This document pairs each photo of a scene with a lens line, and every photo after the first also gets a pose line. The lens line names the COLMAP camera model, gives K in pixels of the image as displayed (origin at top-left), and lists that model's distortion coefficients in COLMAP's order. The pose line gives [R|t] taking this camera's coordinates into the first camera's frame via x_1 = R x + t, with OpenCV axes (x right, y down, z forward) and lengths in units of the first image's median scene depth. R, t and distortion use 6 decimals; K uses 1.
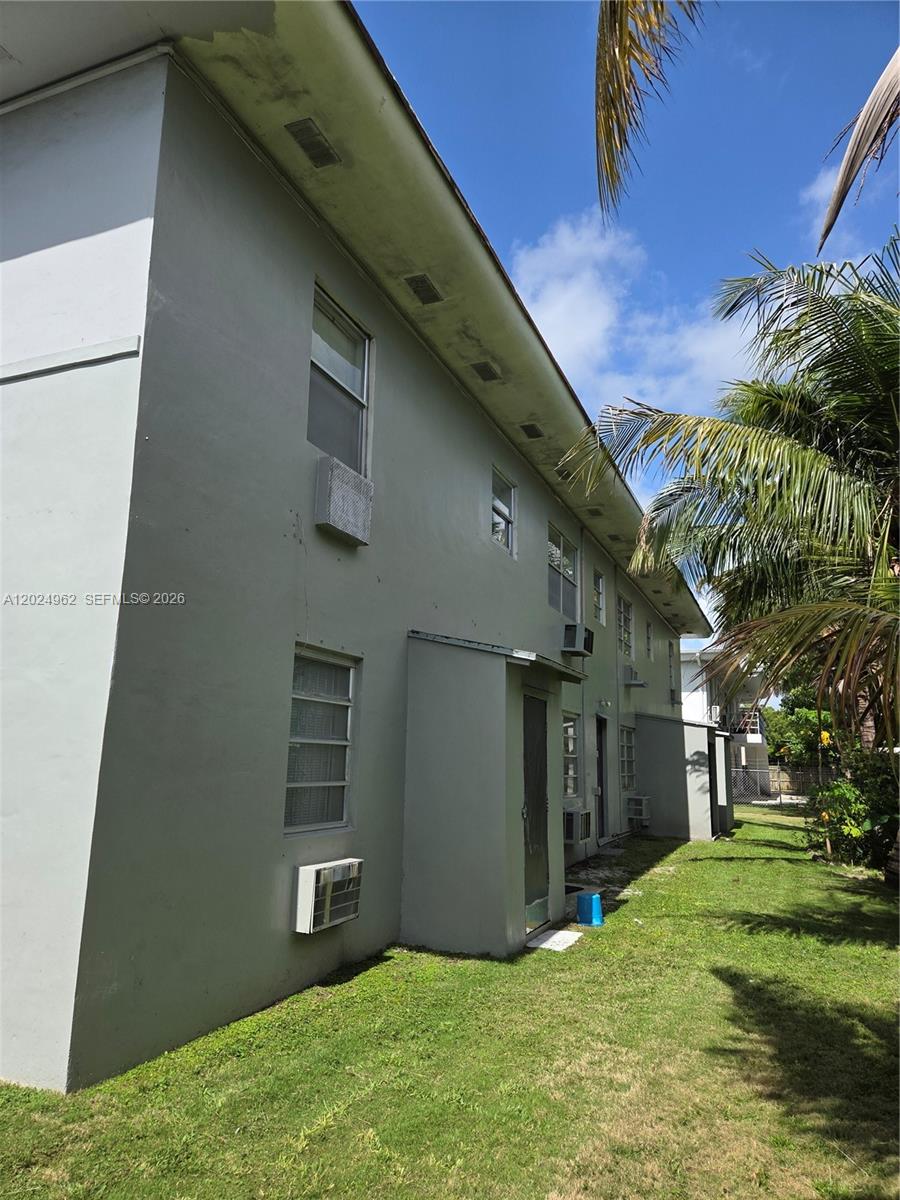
lens RADIAL K [[803.3, 0, 453.6], [0, 803.3, 607.1], [0, 0, 1]] dist [0.076552, -0.057989]
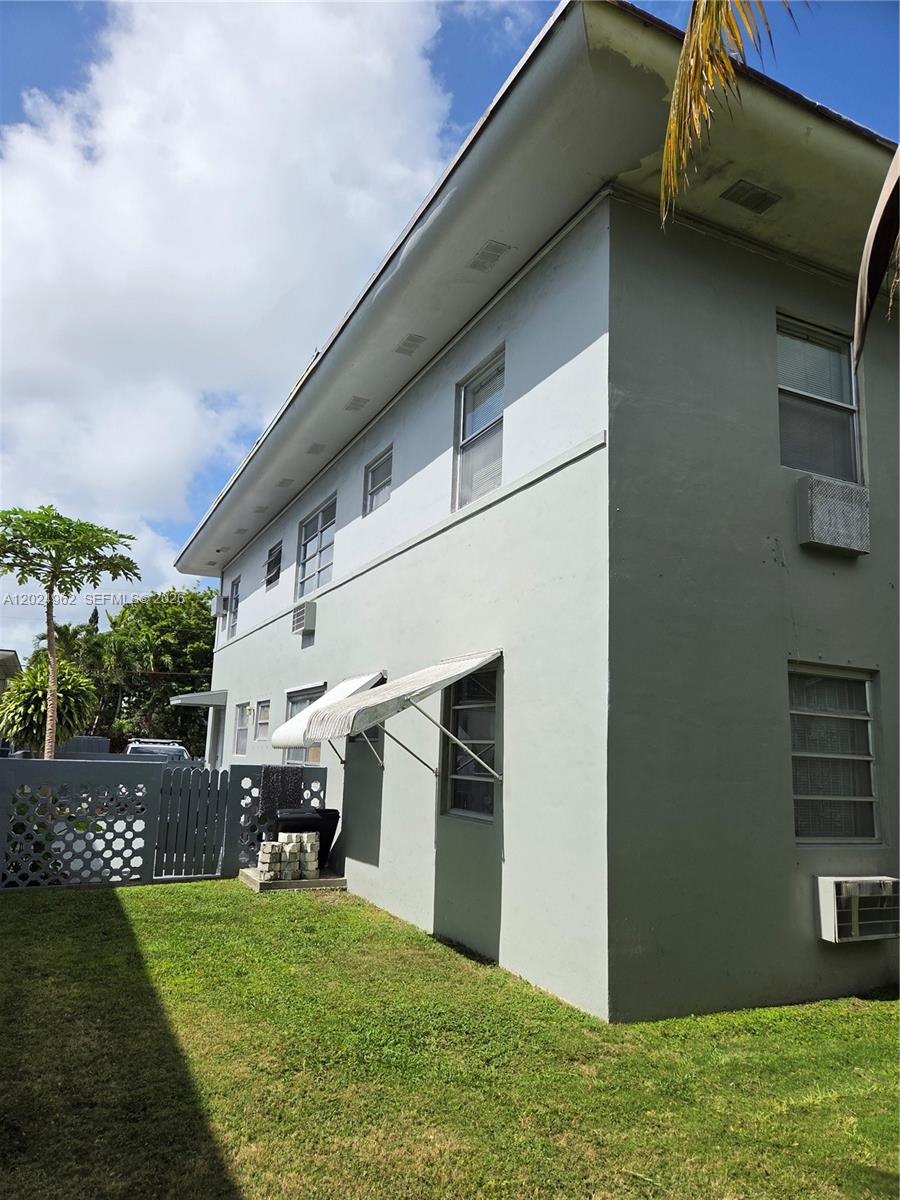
lens RADIAL K [[803.3, 0, 453.6], [0, 803.3, 607.1], [0, 0, 1]] dist [0.076552, -0.057989]
pose [[0.749044, -0.116597, -0.652179, 0.204147], [0.105984, 0.992803, -0.055769, -0.014742], [0.653988, -0.027347, 0.756011, -0.096115]]
